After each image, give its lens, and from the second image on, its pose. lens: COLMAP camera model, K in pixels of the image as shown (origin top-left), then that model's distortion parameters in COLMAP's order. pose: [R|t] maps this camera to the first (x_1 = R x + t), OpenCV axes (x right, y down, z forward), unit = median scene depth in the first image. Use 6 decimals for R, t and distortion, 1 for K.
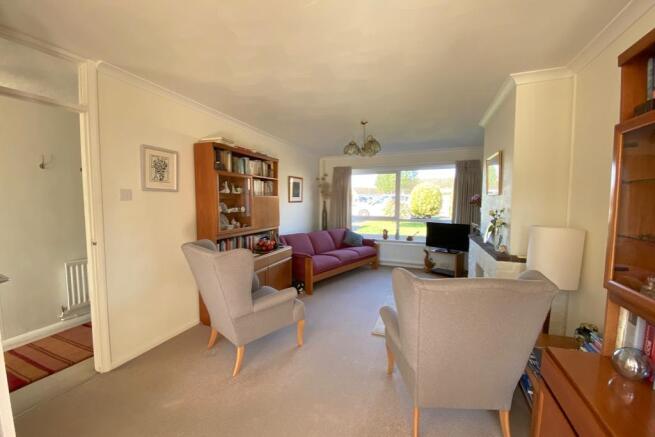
lens RADIAL K [[267.3, 0, 327.5], [0, 267.3, 218.5], [0, 0, 1]] dist [0.027545, -0.024709]
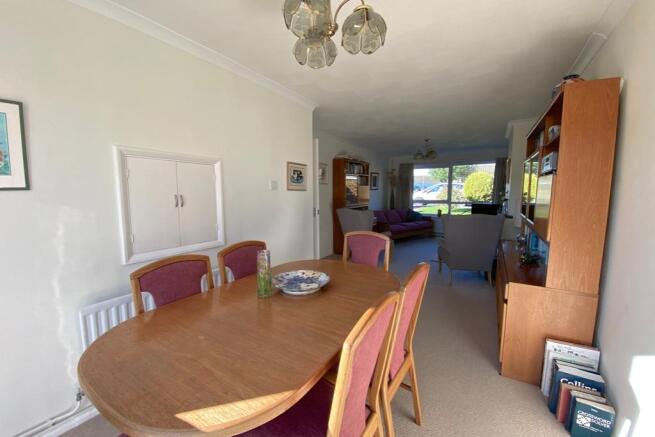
lens RADIAL K [[265.7, 0, 310.7], [0, 265.7, 219.4], [0, 0, 1]] dist [0.000320, -0.023837]
pose [[0.971347, 0.015276, -0.237176, -0.099497], [-0.005376, 0.999089, 0.042330, 0.038468], [0.237606, -0.039842, 0.970544, -0.466735]]
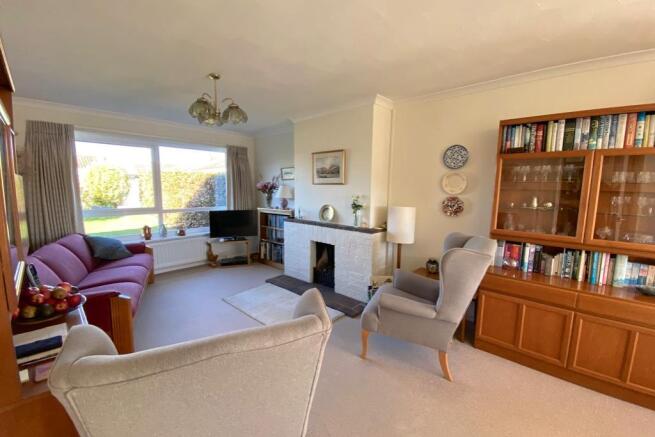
lens RADIAL K [[267.3, 0, 327.5], [0, 267.3, 218.5], [0, 0, 1]] dist [0.027545, -0.024709]
pose [[0.353398, -0.107550, 0.929270, -0.286823], [0.051159, 0.994105, 0.095598, -0.023843], [-0.934073, 0.013756, 0.356817, 0.297778]]
